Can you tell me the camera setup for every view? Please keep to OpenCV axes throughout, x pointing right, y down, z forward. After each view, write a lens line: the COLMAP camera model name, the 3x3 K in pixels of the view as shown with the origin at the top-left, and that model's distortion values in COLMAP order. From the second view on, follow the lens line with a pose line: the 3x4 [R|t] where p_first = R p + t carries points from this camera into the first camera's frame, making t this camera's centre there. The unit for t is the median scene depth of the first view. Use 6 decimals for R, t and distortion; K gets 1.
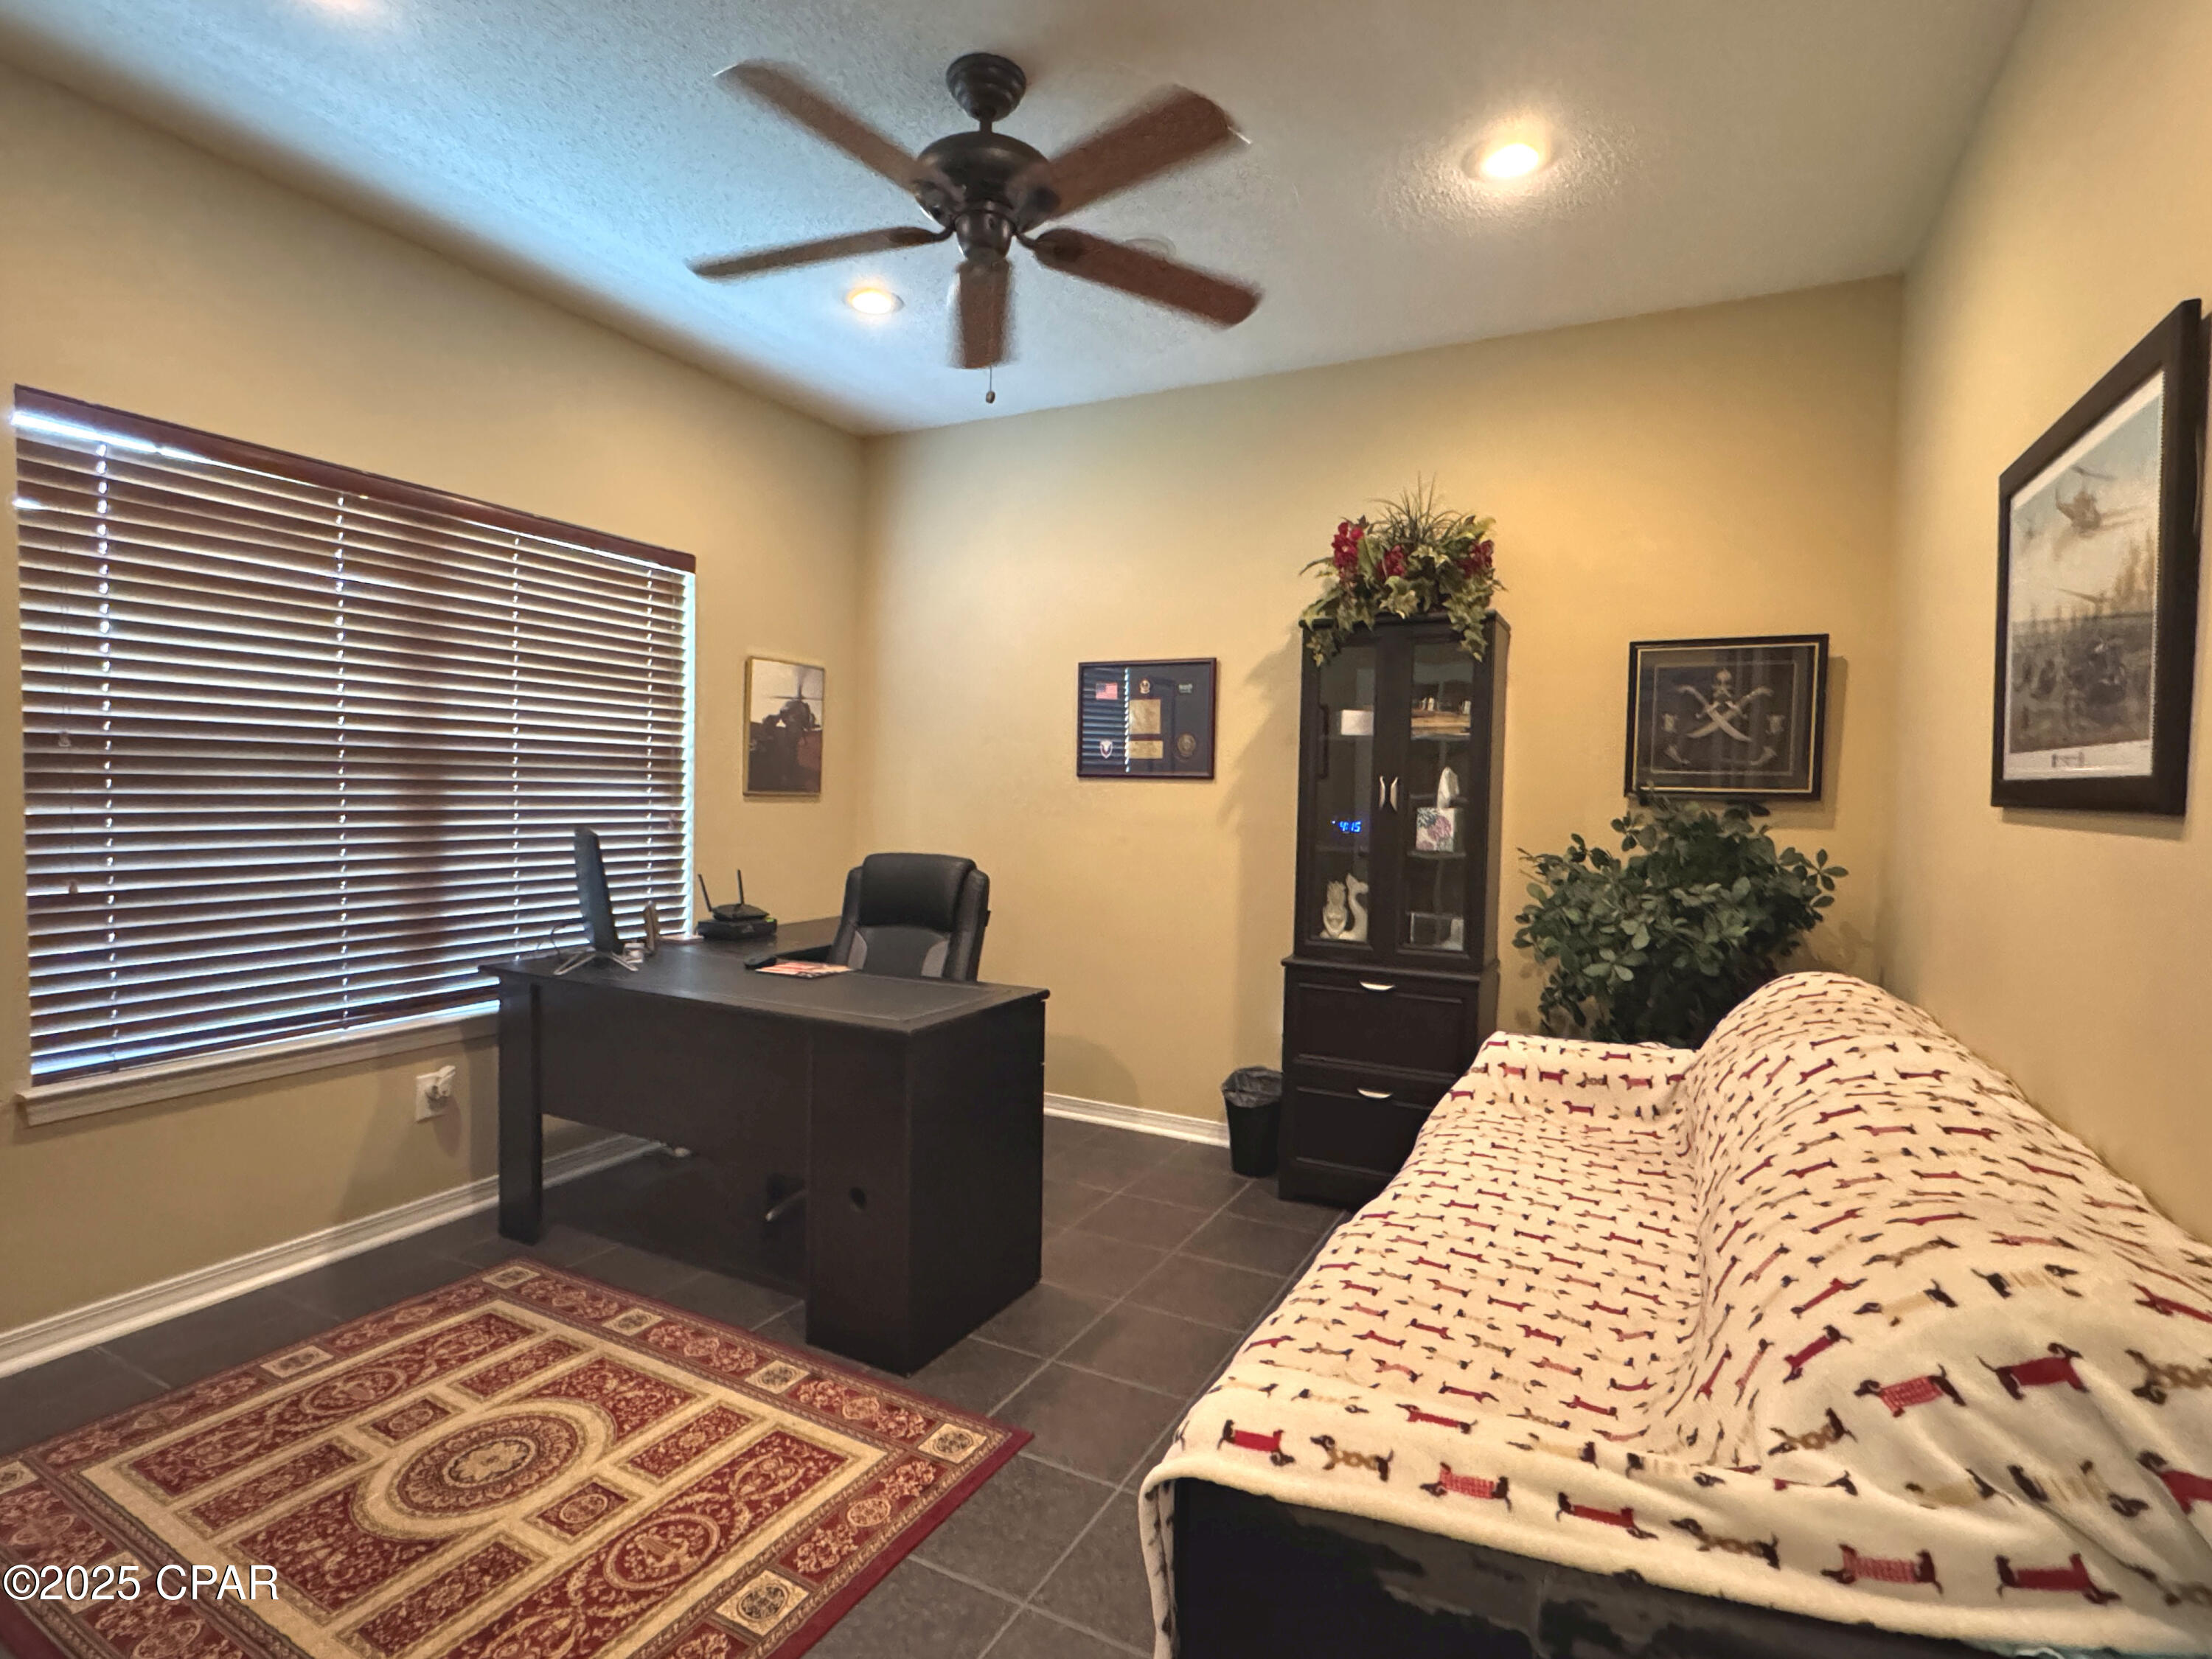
lens RADIAL K [[1127.9, 0, 1102.1], [0, 1127.9, 831.7], [0, 0, 1]] dist [-0.002153, 0.000452]
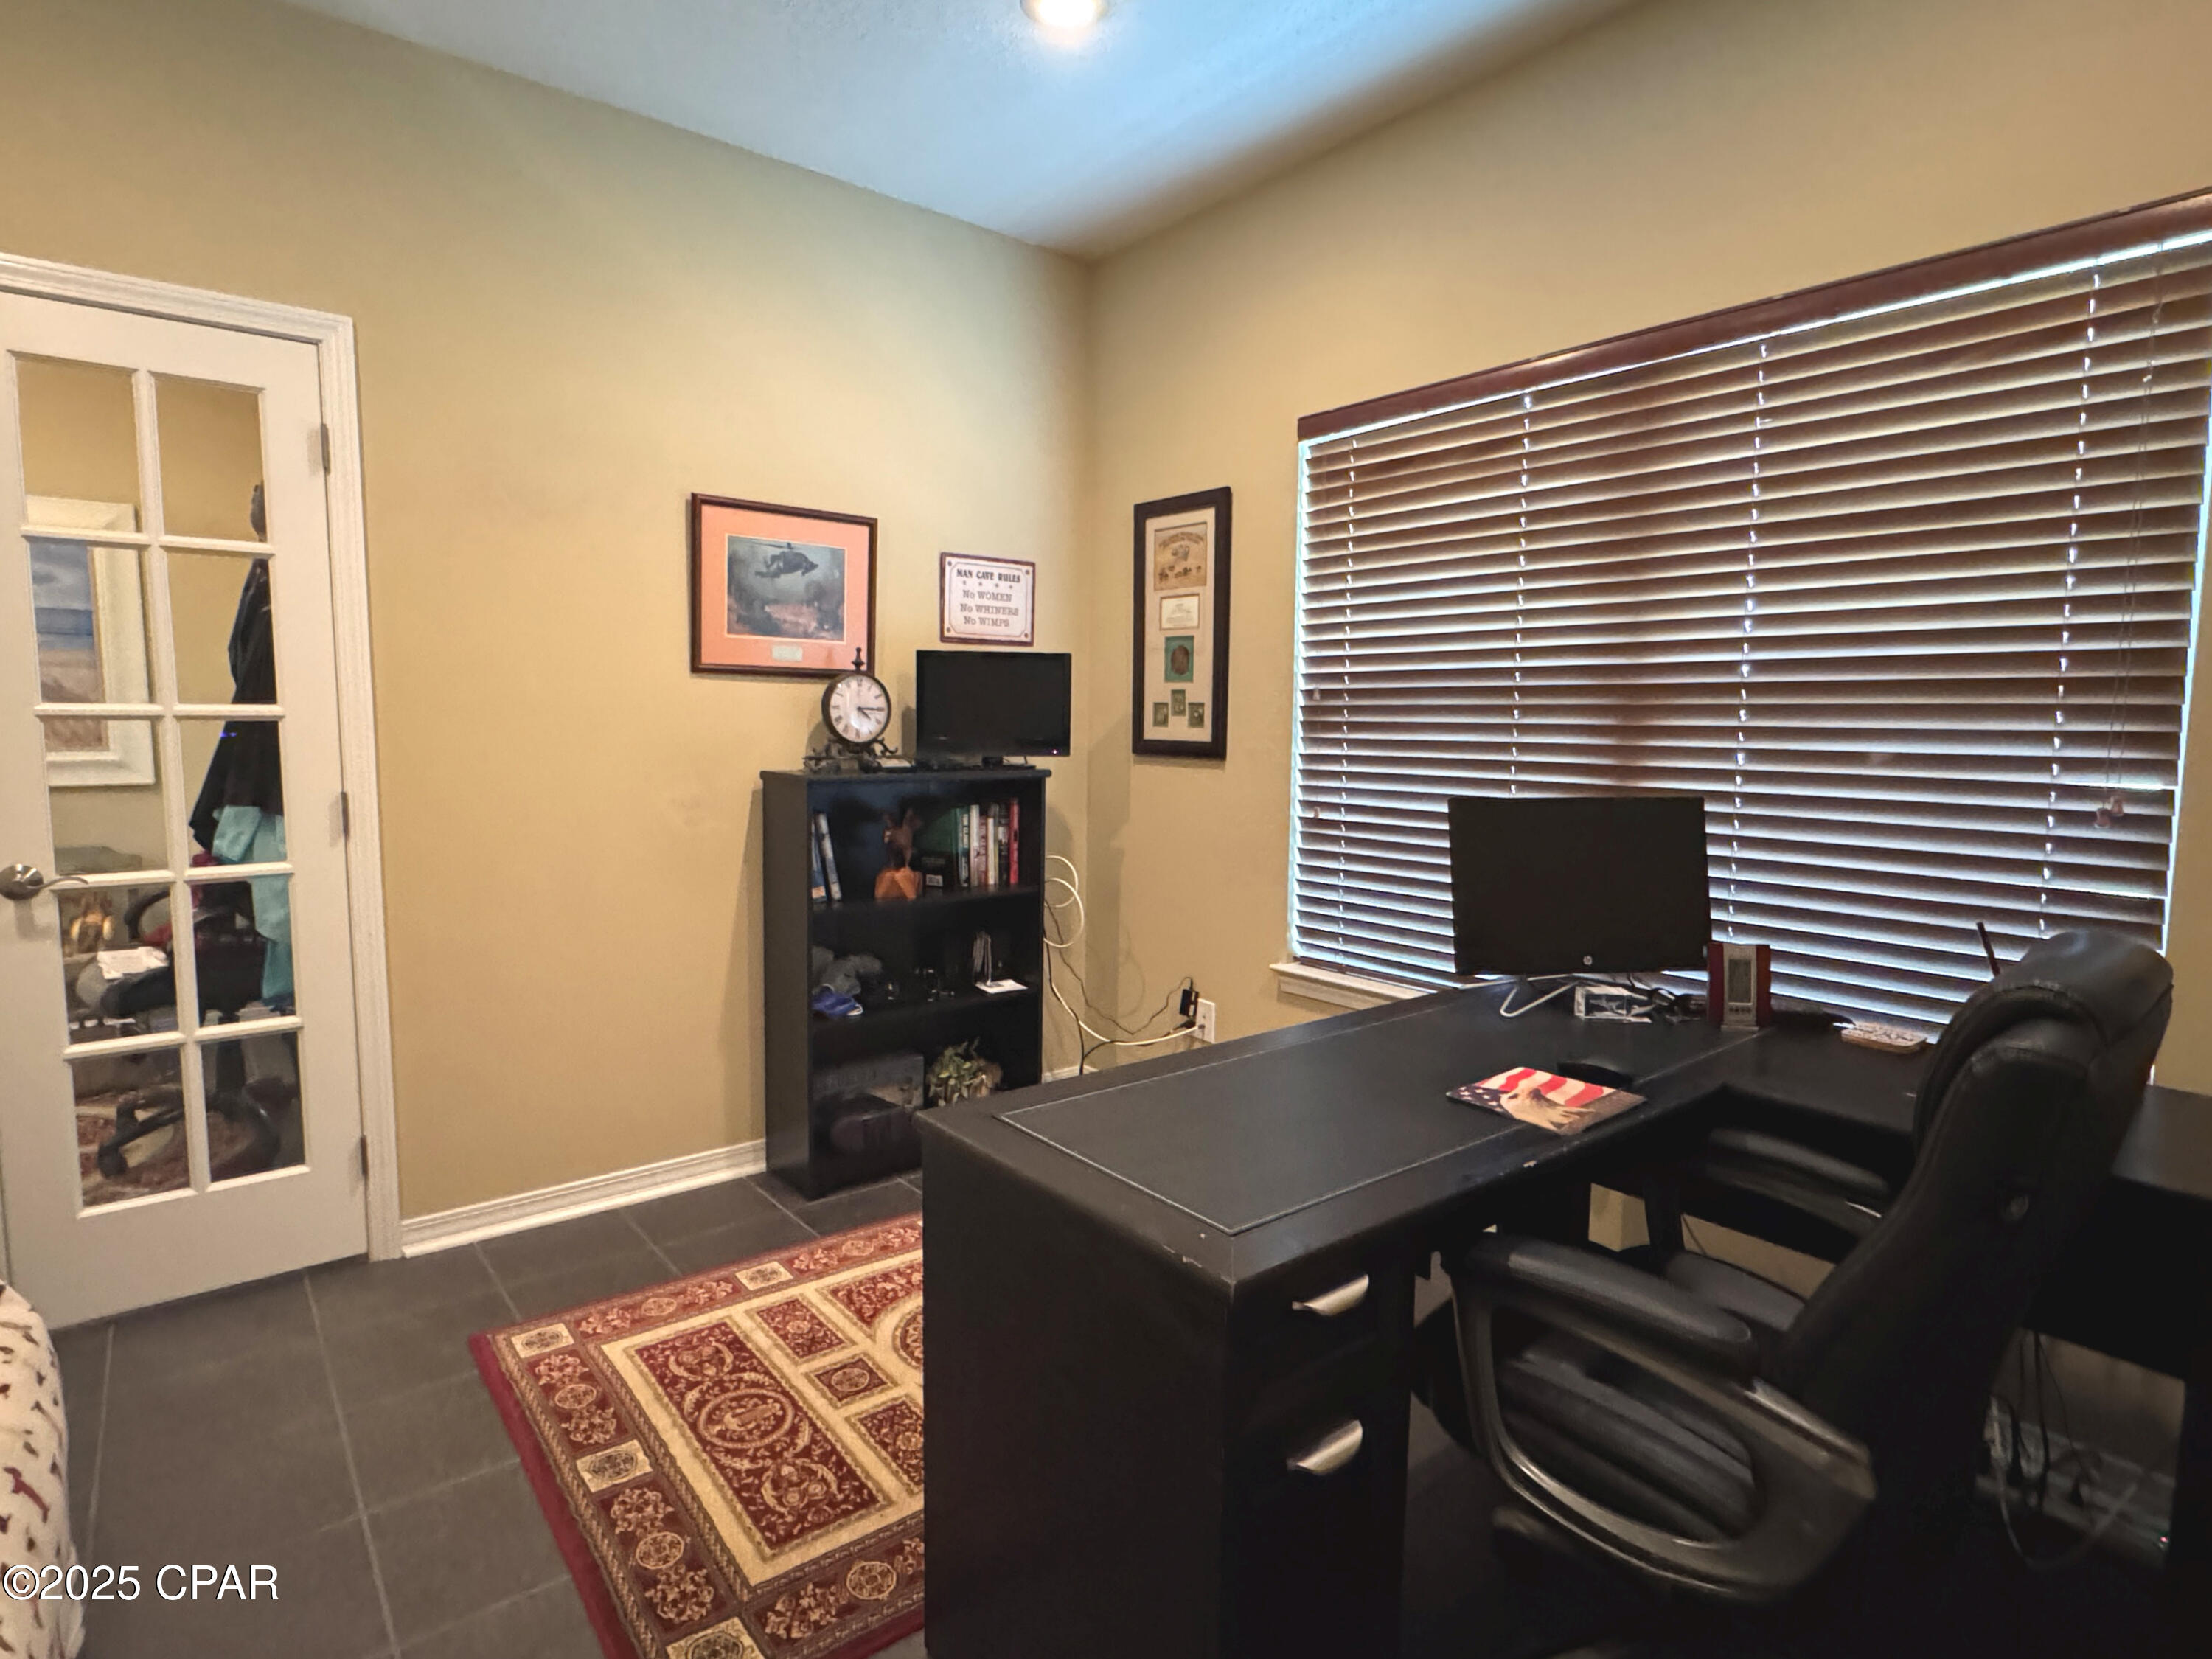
lens RADIAL K [[1119.7, 0, 1039.1], [0, 1119.7, 822.6], [0, 0, 1]] dist [0.004866, 0.000581]
pose [[-0.407842, 0.064382, -0.910780, 0.320525], [-0.051069, 0.994341, 0.093158, -0.038059], [0.911623, 0.084506, -0.402246, 1.176065]]
